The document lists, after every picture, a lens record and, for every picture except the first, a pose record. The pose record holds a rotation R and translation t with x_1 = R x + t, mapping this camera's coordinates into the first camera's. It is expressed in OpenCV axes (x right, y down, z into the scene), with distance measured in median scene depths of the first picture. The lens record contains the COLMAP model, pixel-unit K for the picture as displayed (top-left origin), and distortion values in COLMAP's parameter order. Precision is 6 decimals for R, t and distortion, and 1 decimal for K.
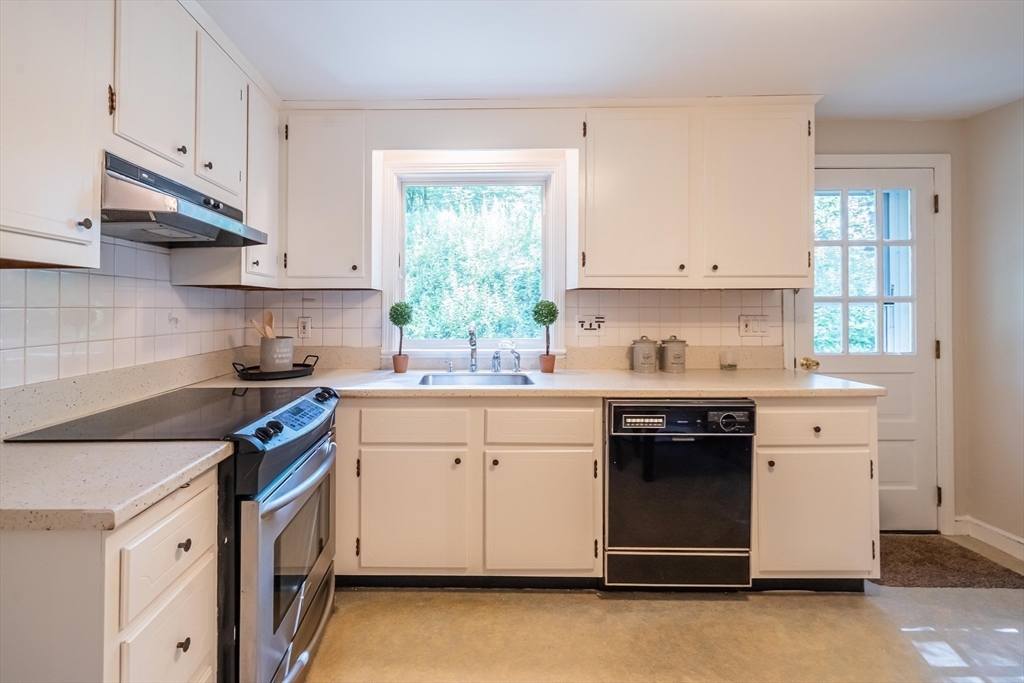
lens RADIAL K [[516.4, 0, 511.8], [0, 516.4, 303.4], [0, 0, 1]] dist [0.001221, 0.000254]
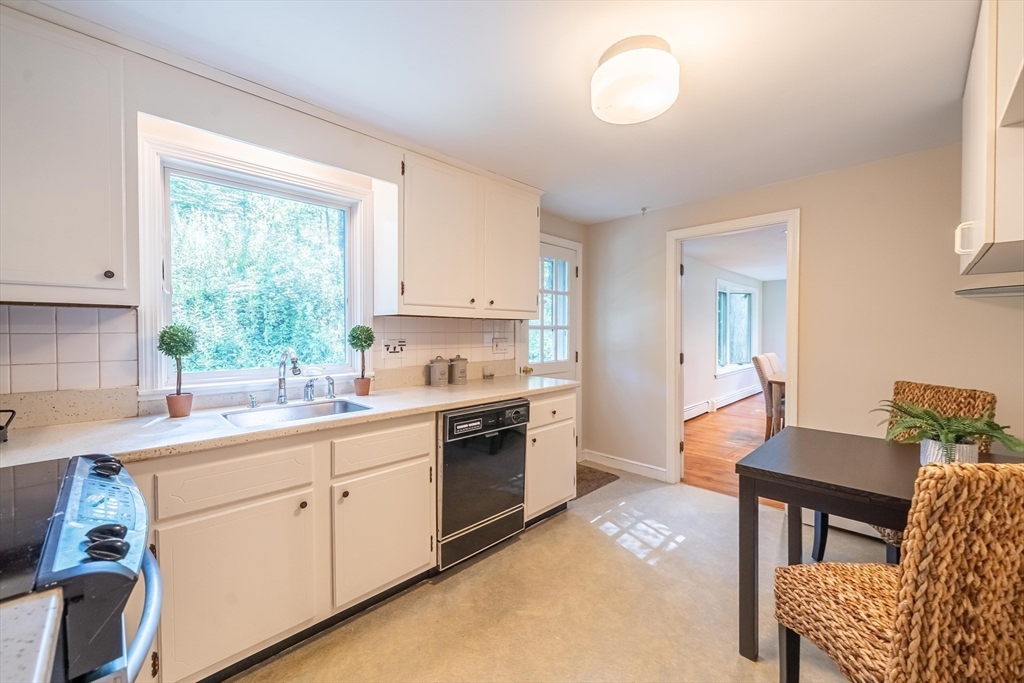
lens RADIAL K [[404.5, 0, 512.0], [0, 404.5, 341.5], [0, 0, 1]] dist [-0.000683, -0.000057]
pose [[0.696264, -0.015501, 0.717618, -0.315042], [-0.007250, 0.999564, 0.028625, 0.000762], [-0.717749, -0.025133, 0.695848, 0.235228]]
